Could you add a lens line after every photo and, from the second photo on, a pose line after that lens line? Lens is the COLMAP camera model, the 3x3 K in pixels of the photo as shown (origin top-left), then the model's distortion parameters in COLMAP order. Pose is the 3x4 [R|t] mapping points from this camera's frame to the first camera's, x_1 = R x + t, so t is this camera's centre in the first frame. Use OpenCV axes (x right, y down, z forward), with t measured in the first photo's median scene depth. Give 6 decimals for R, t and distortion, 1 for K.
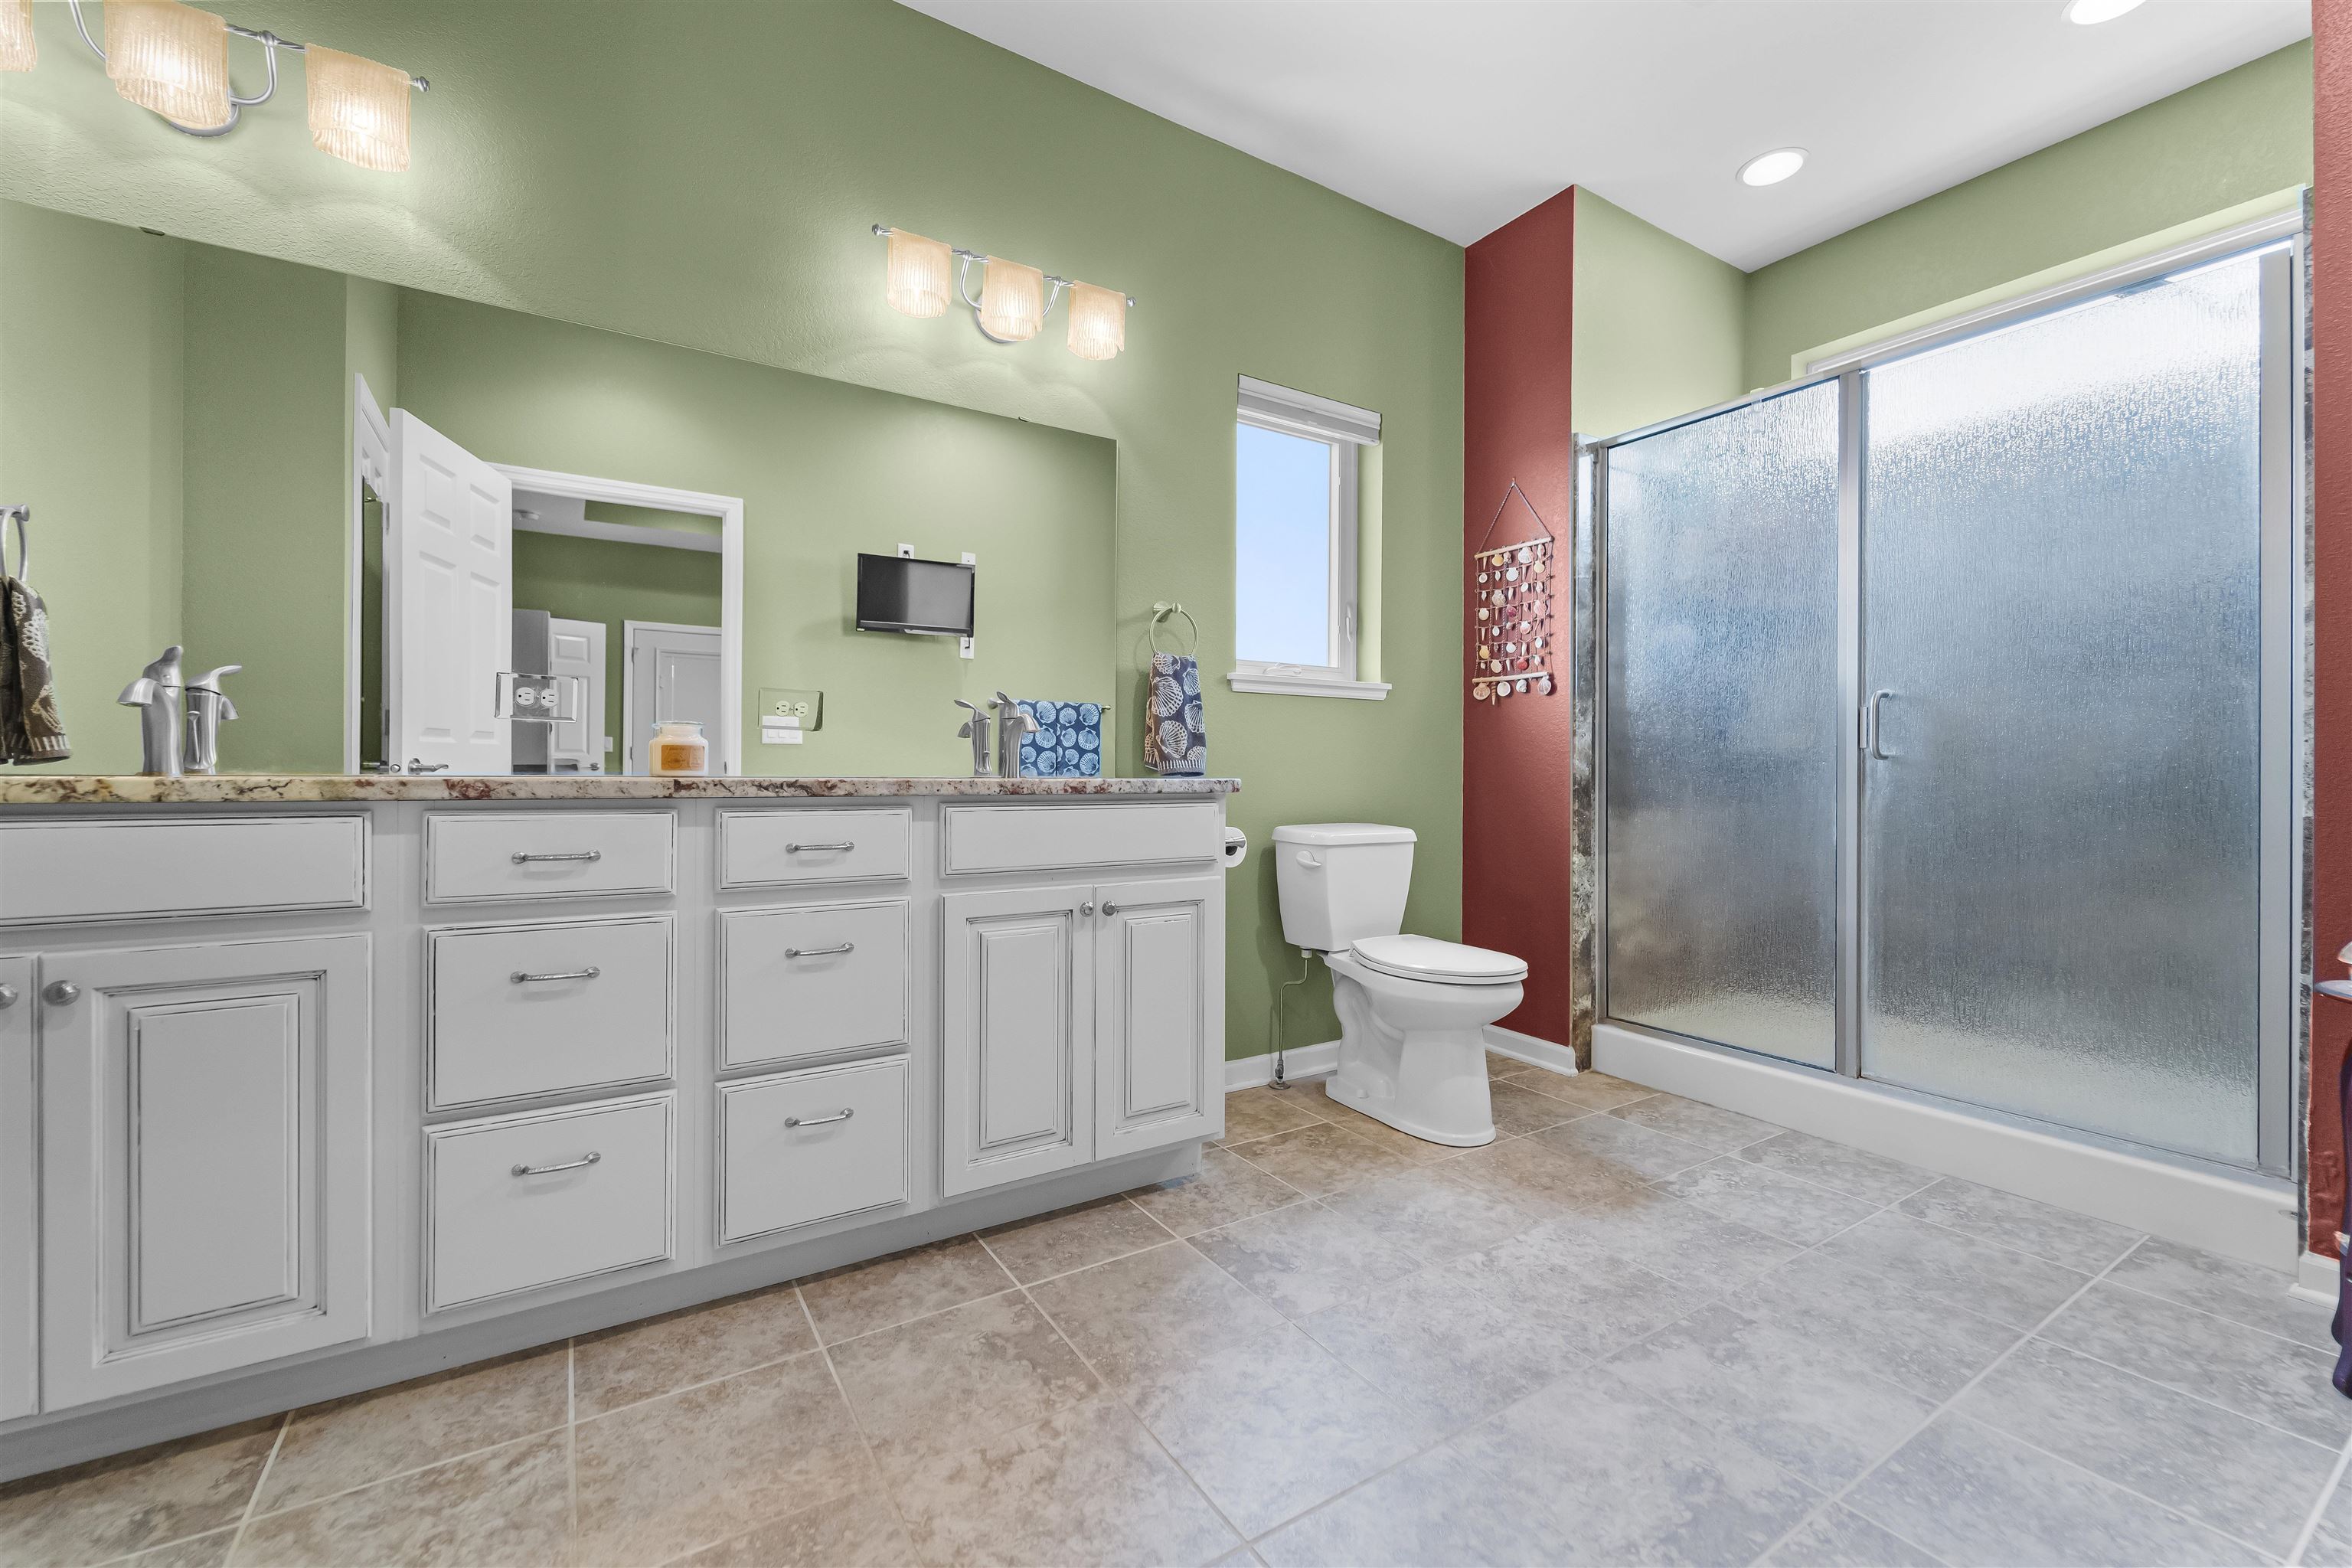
lens RADIAL K [[957.3, 0, 1182.5], [0, 957.3, 770.0], [0, 0, 1]] dist [-0.001733, -0.000303]
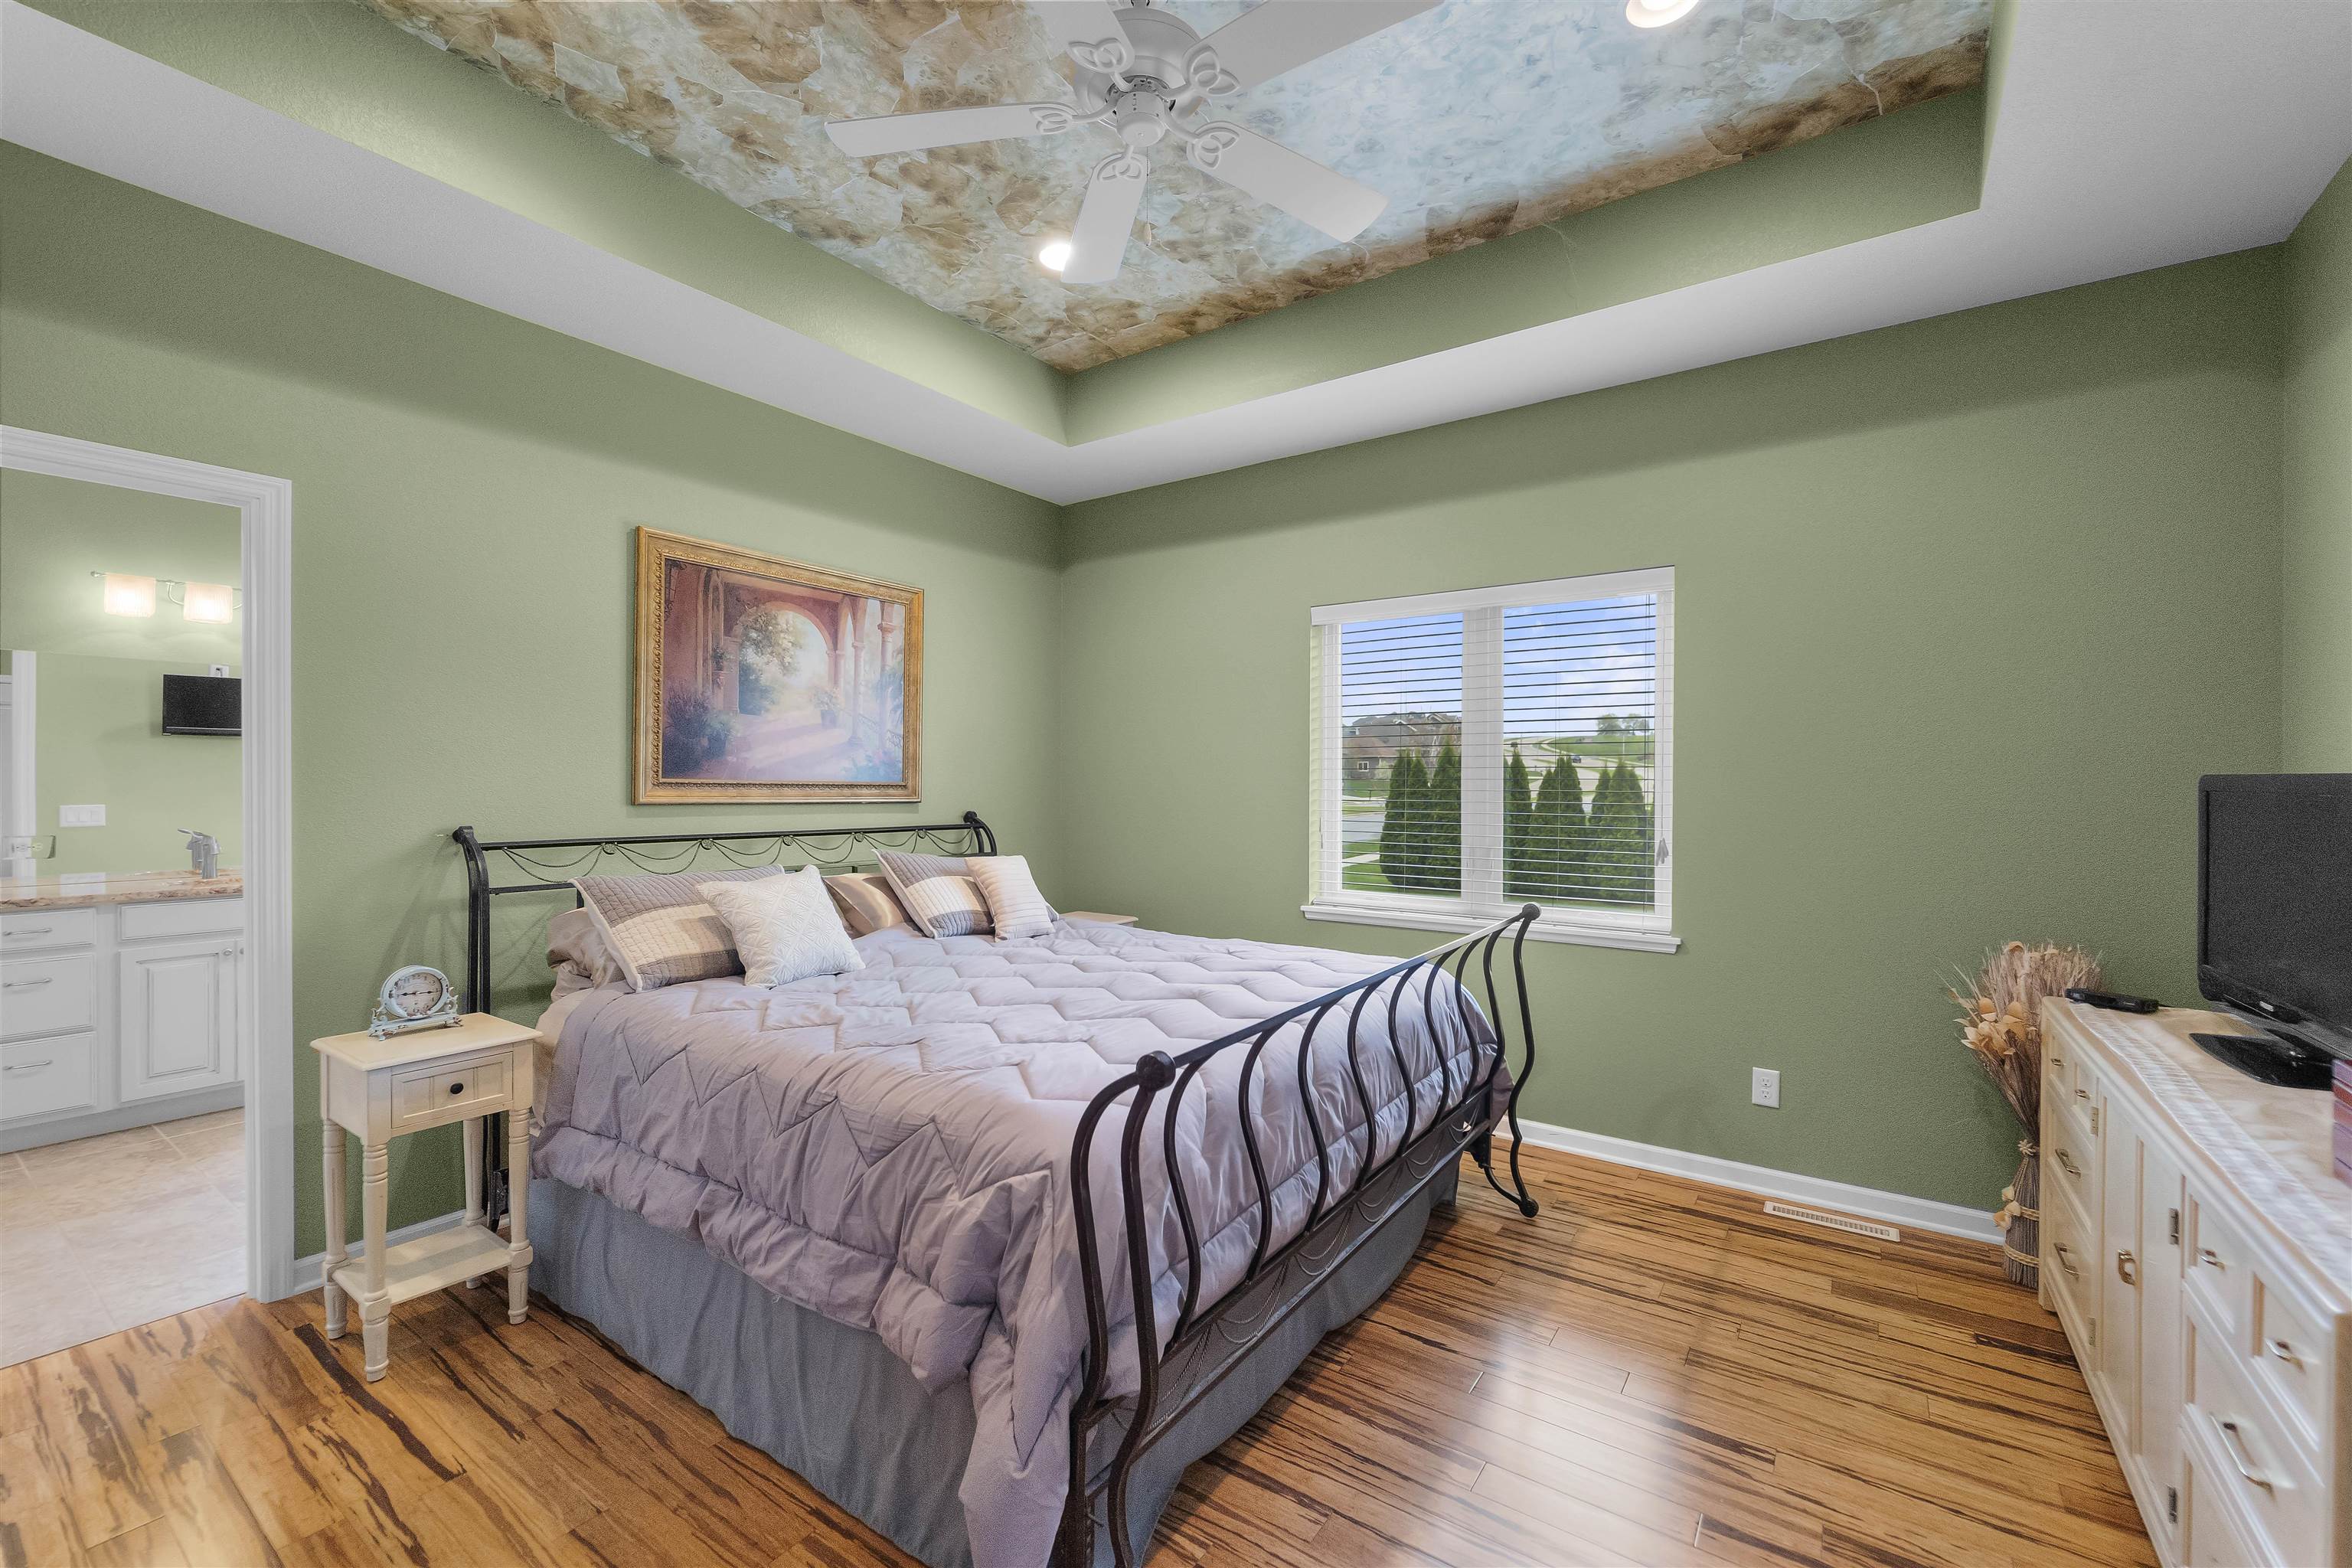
lens RADIAL K [[957.3, 0, 1182.5], [0, 957.3, 770.0], [0, 0, 1]] dist [-0.001733, -0.000303]
pose [[0.922747, 0.000416, 0.385405, 1.031682], [-0.001143, 0.999998, 0.001657, -0.253151], [-0.385403, -0.001970, 0.922746, -1.699618]]
